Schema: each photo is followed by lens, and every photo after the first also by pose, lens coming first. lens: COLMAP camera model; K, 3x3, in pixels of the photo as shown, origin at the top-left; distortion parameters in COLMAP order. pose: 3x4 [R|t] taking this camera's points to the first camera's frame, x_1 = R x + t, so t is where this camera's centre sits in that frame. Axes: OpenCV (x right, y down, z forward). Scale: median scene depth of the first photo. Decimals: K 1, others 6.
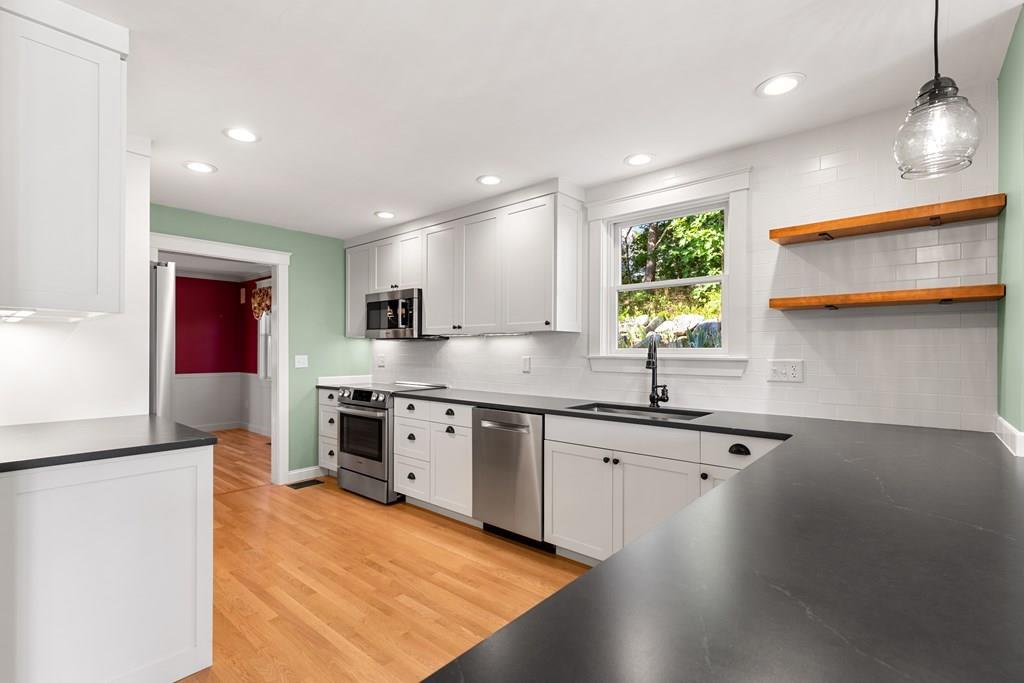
lens RADIAL K [[460.7, 0, 516.5], [0, 460.7, 345.9], [0, 0, 1]] dist [0.001724, -0.000559]
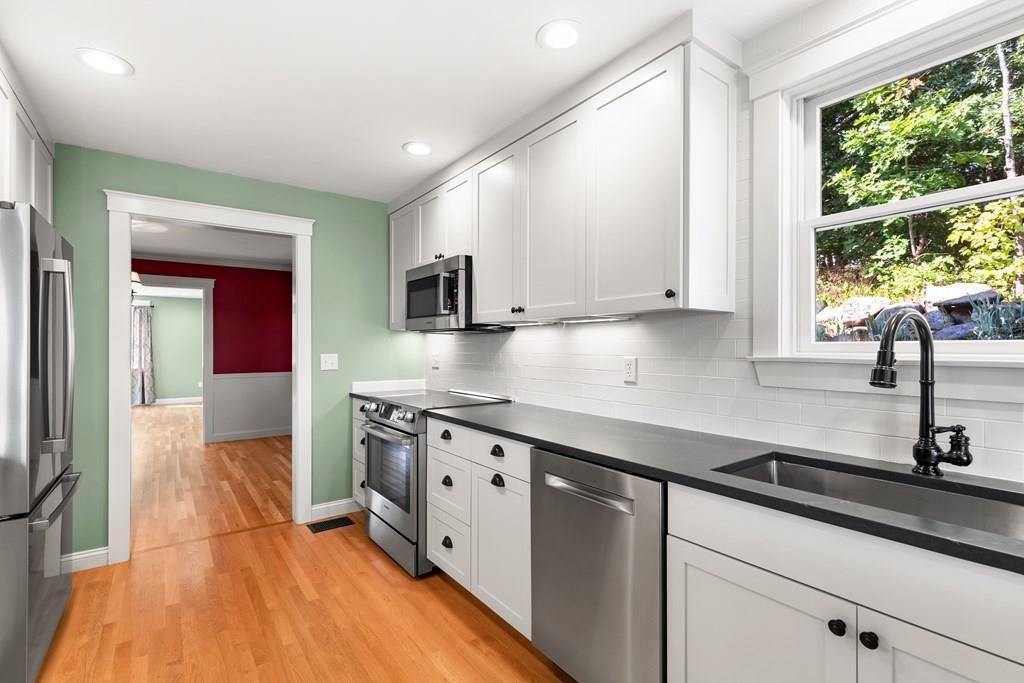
lens RADIAL K [[460.7, 0, 516.5], [0, 460.7, 345.9], [0, 0, 1]] dist [0.001724, -0.000559]
pose [[0.972795, -0.002900, -0.231648, 0.015532], [0.004742, 0.999961, 0.007392, 0.003861], [0.231618, -0.008289, 0.972772, 0.383262]]
